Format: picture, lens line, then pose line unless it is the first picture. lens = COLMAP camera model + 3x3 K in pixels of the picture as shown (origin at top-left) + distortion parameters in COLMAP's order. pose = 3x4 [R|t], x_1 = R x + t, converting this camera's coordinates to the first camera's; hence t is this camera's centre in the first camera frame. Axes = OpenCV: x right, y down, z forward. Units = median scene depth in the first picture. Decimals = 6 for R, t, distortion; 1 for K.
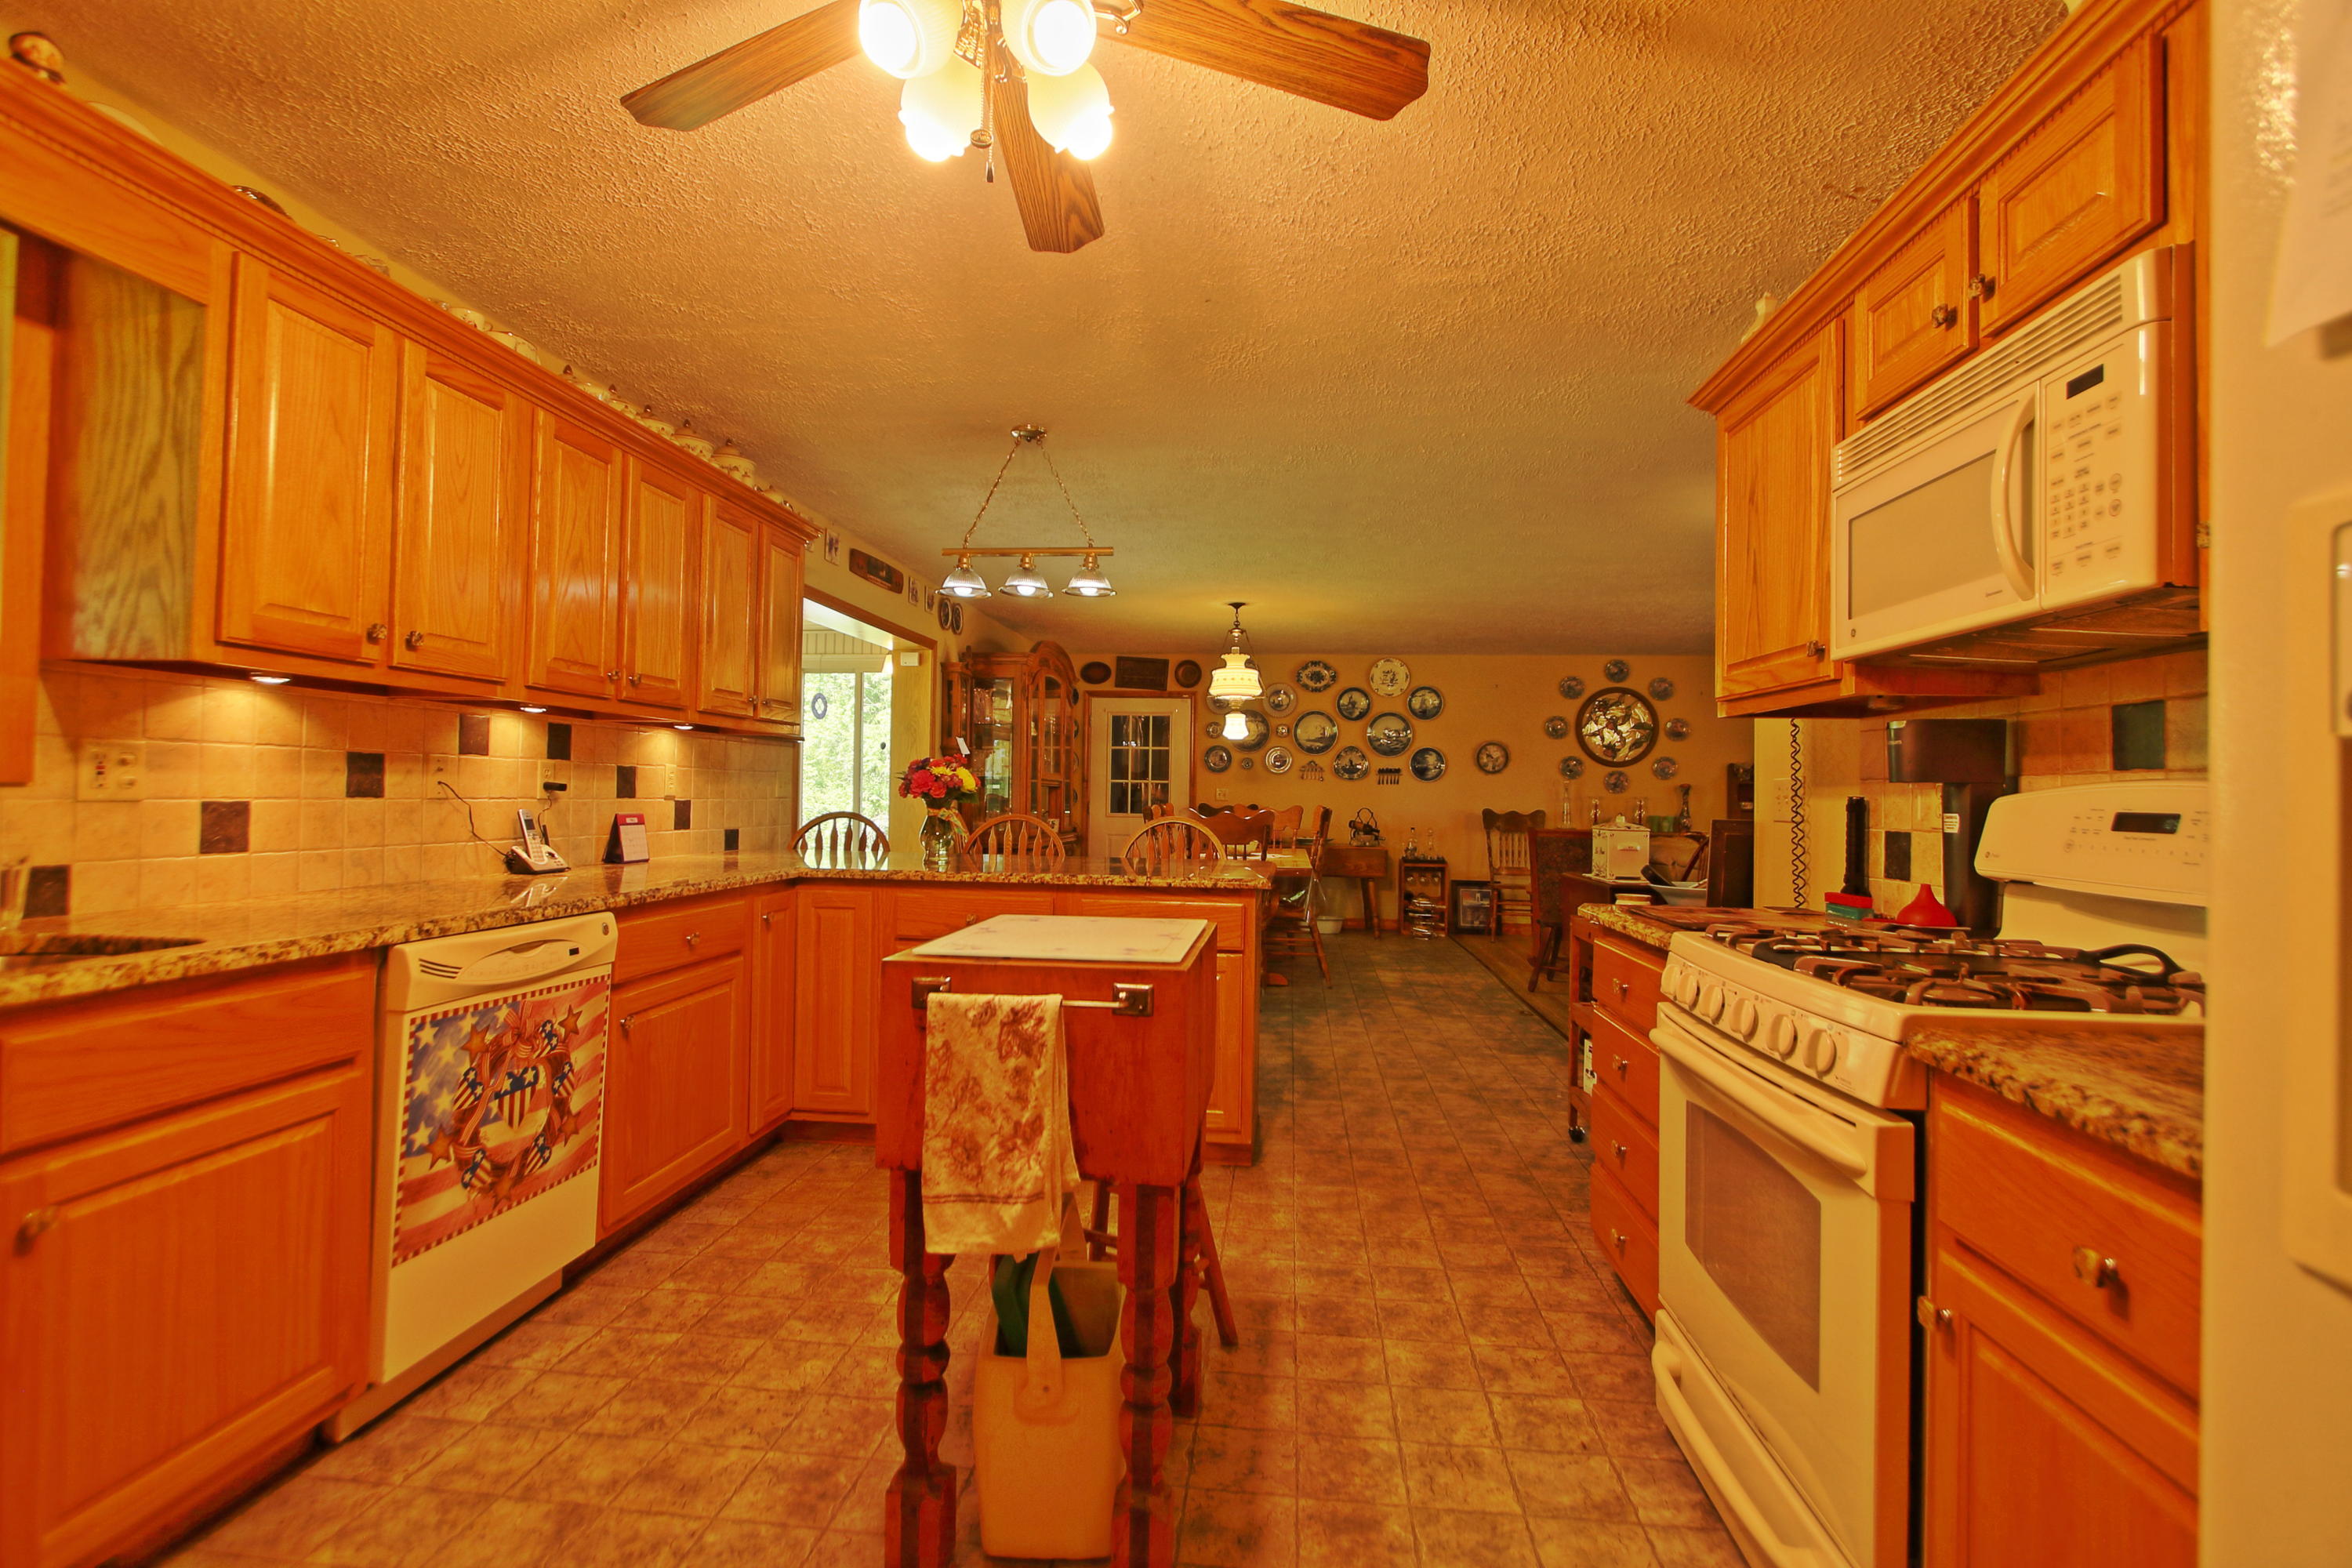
lens RADIAL K [[1180.0, 0, 1176.0], [0, 1180.0, 784.0], [0, 0, 1]] dist [0.081540, 0.000007]
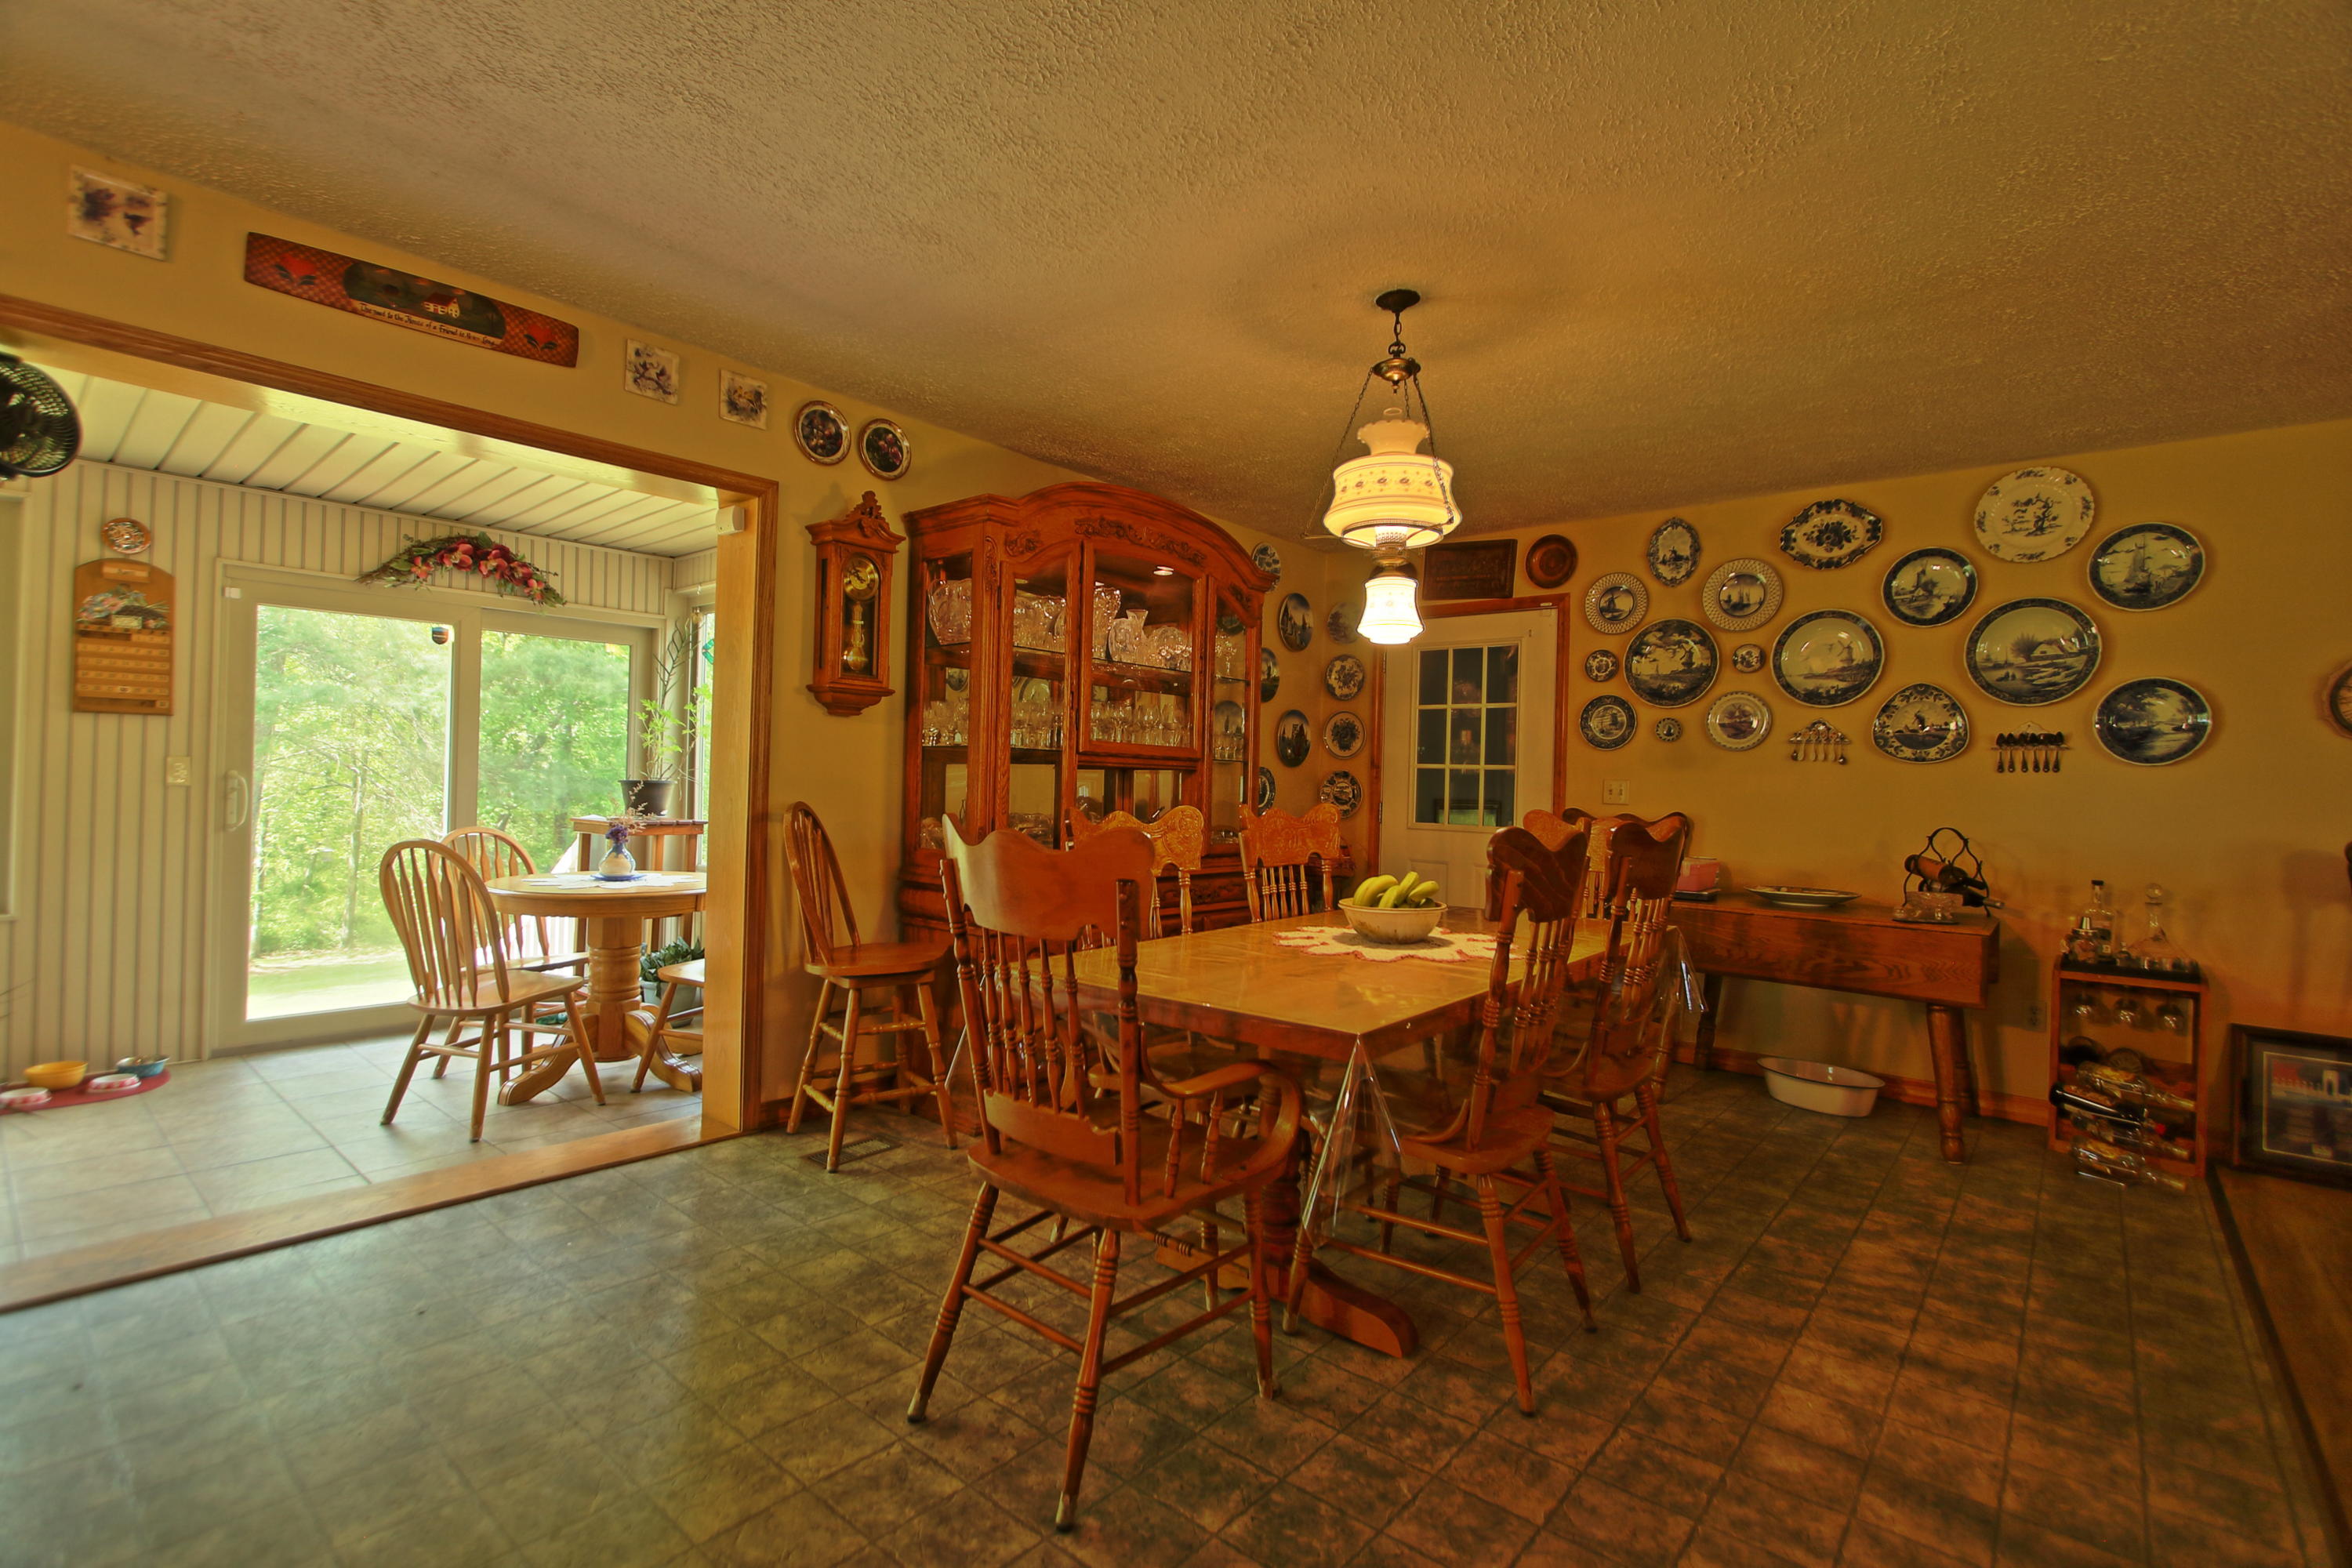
lens RADIAL K [[1050.5, 0, 1176.0], [0, 1050.5, 784.0], [0, 0, 1]] dist [-0.010933, 0.000543]
pose [[0.815534, 0.007971, -0.578655, 0.146719], [-0.006197, 0.999968, 0.005041, 0.004556], [0.578677, -0.000525, 0.815557, 0.525666]]
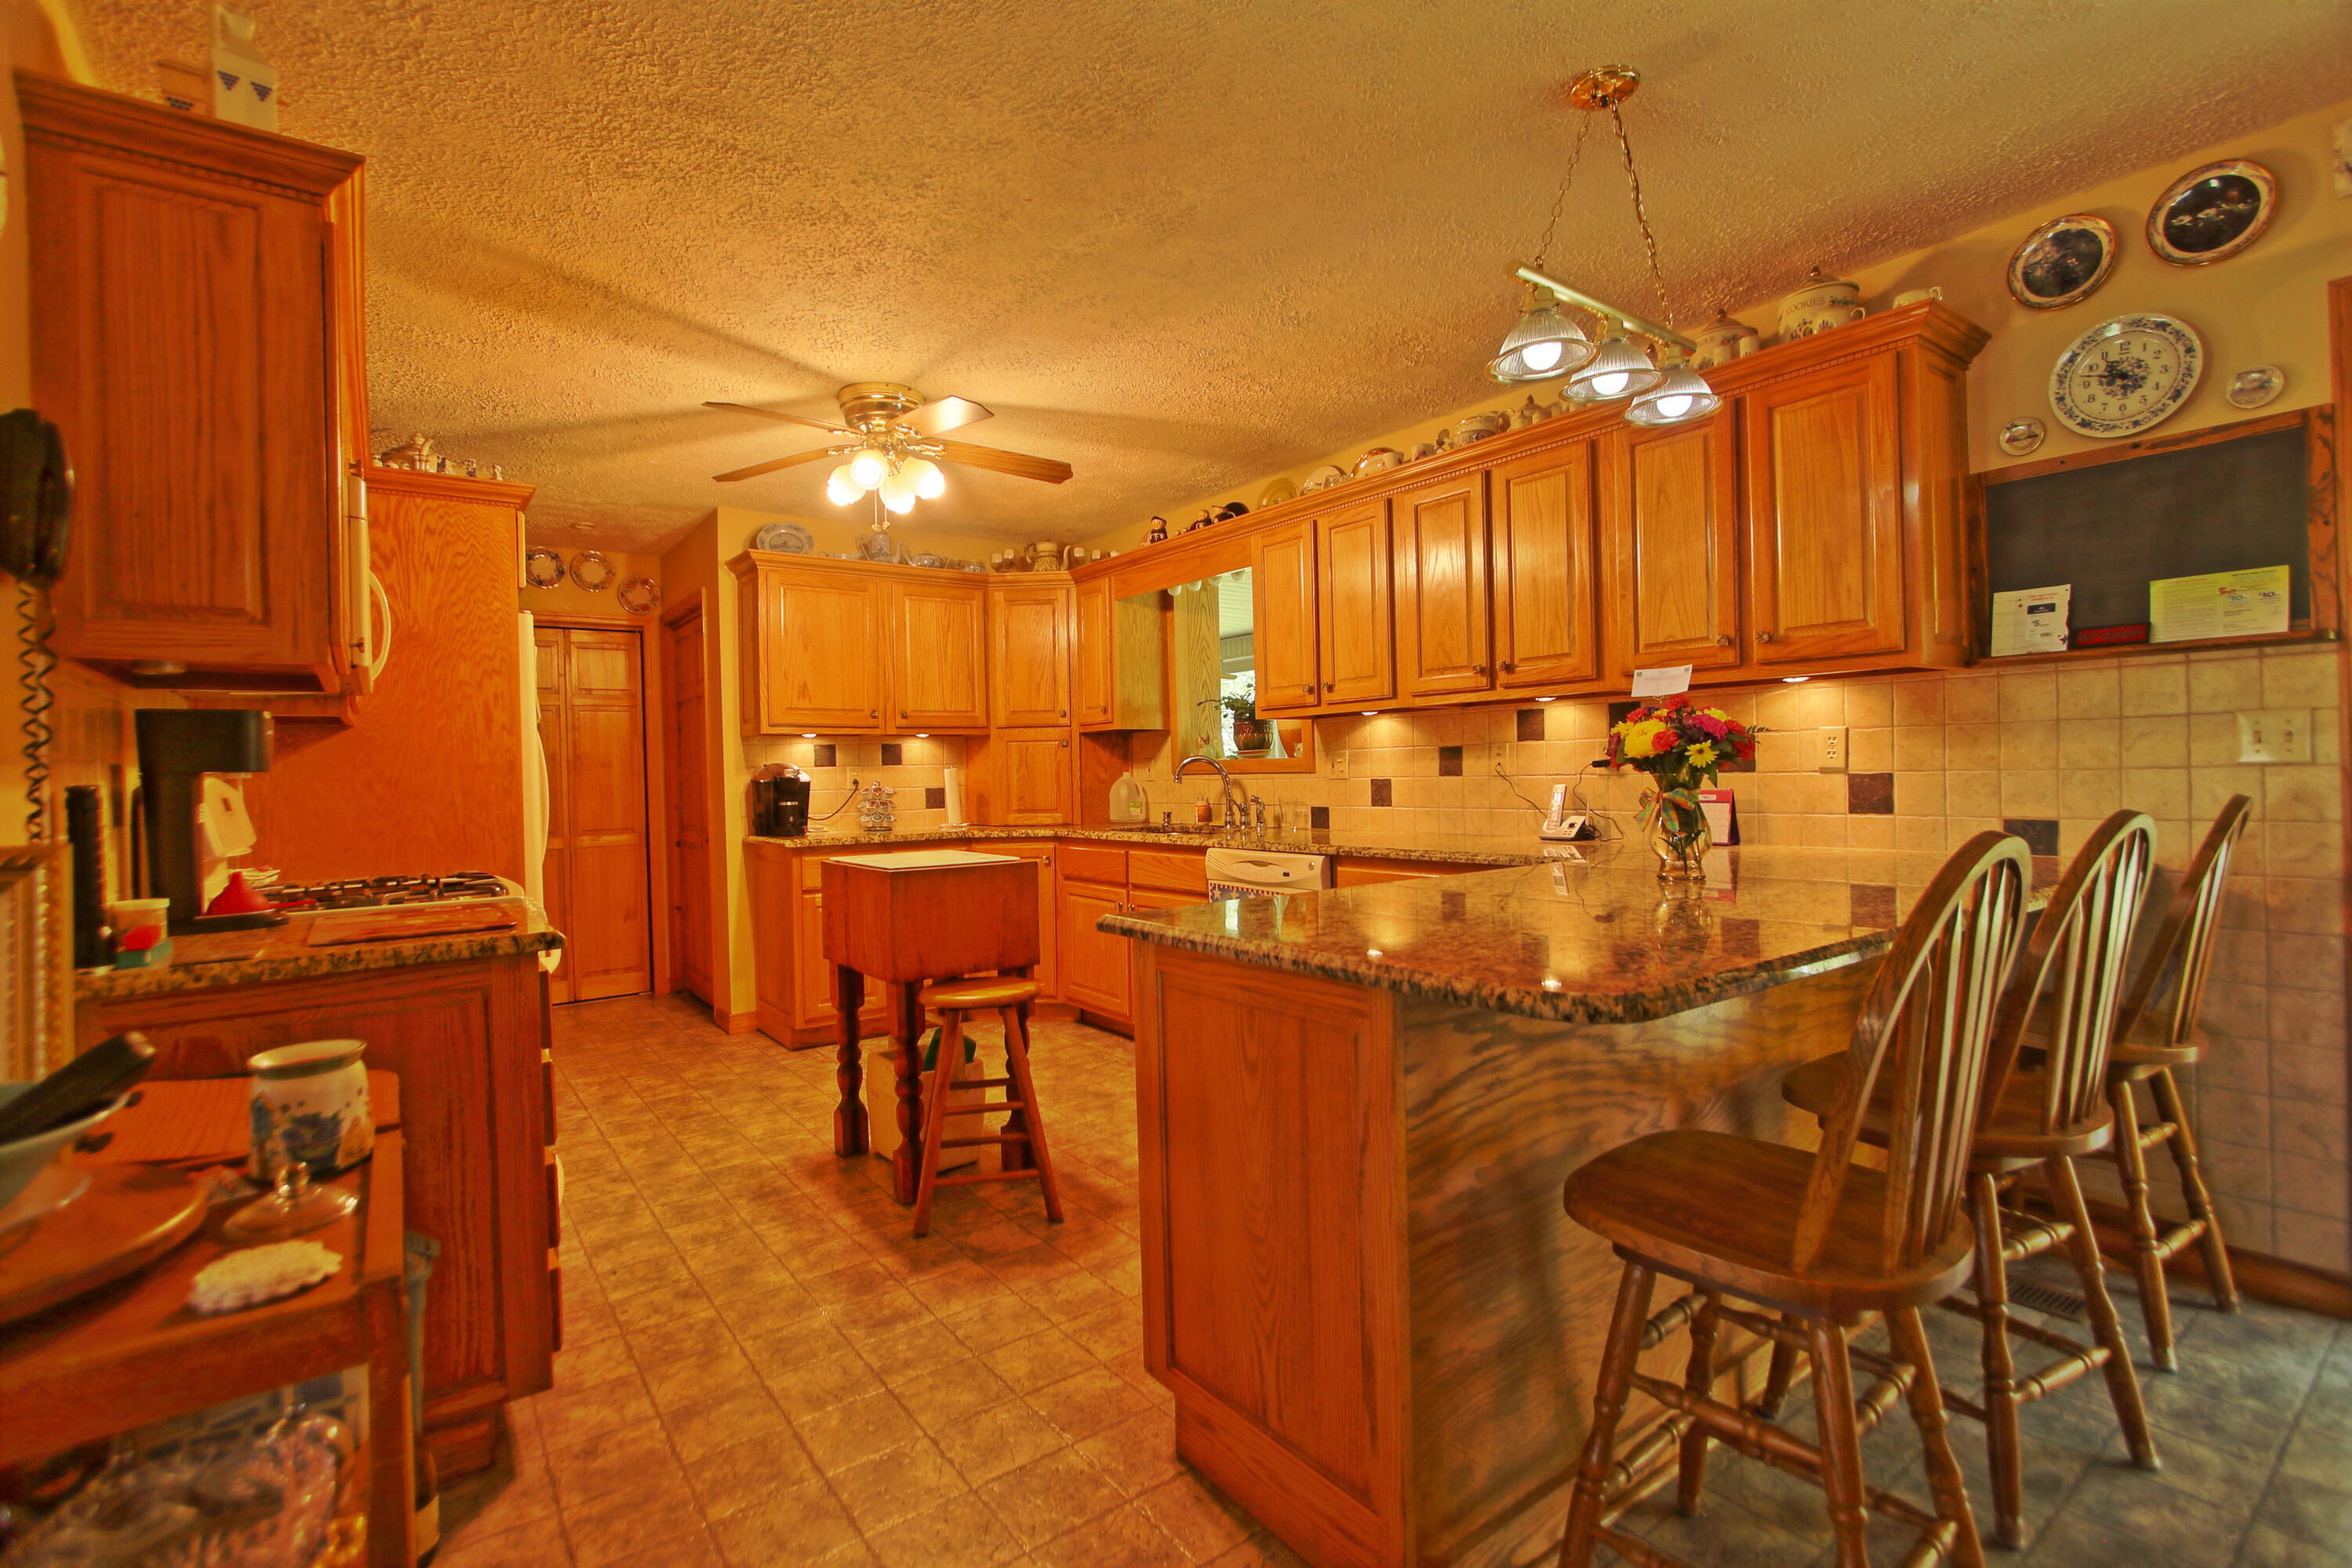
lens RADIAL K [[1050.5, 0, 1176.0], [0, 1050.5, 784.0], [0, 0, 1]] dist [-0.010933, 0.000543]
pose [[-0.743238, 0.009932, -0.668953, 1.624644], [0.019994, 0.999773, -0.007371, 0.081445], [0.668728, -0.018853, -0.743268, 5.787009]]
